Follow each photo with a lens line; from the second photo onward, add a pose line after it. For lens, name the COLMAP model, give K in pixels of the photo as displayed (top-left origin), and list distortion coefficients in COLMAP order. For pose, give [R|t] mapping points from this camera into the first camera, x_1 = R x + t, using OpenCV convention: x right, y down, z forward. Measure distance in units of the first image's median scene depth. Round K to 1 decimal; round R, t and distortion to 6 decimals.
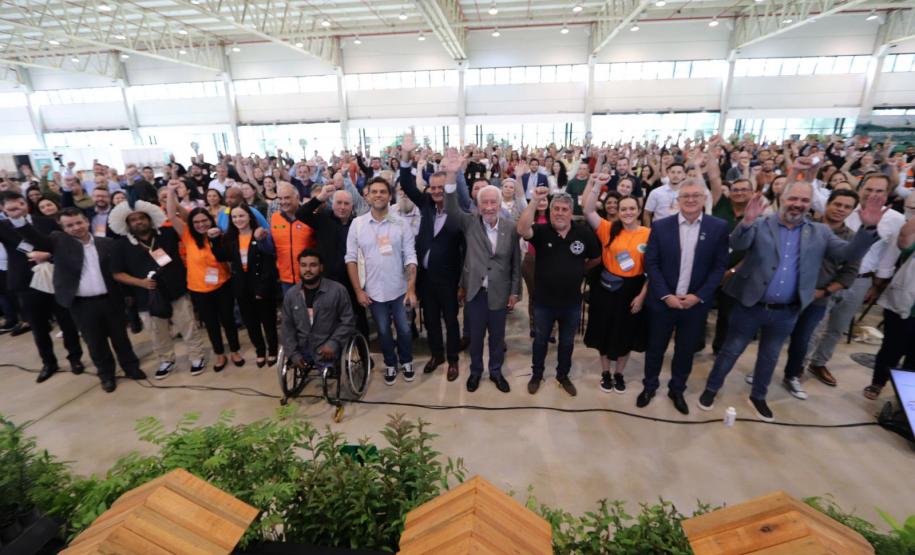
lens RADIAL K [[419.3, 0, 452.5], [0, 419.3, 284.1], [0, 0, 1]] dist [-0.015857, 0.001139]
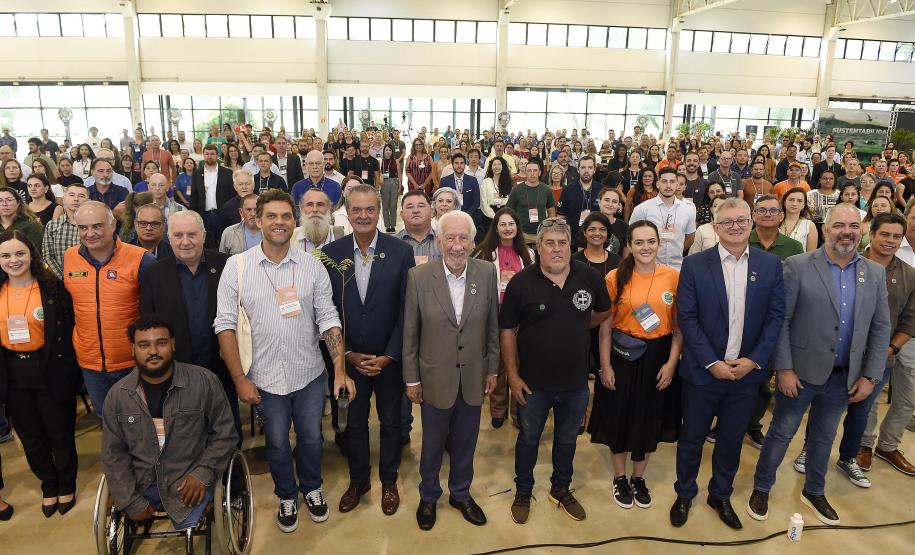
lens RADIAL K [[624.1, 0, 454.1], [0, 624.1, 280.9], [0, 0, 1]] dist [-0.040897, -0.011762]
pose [[0.973199, -0.022155, 0.228894, -0.110342], [0.039550, 0.996642, -0.071692, -0.041495], [-0.226537, 0.078824, 0.970808, 0.061809]]
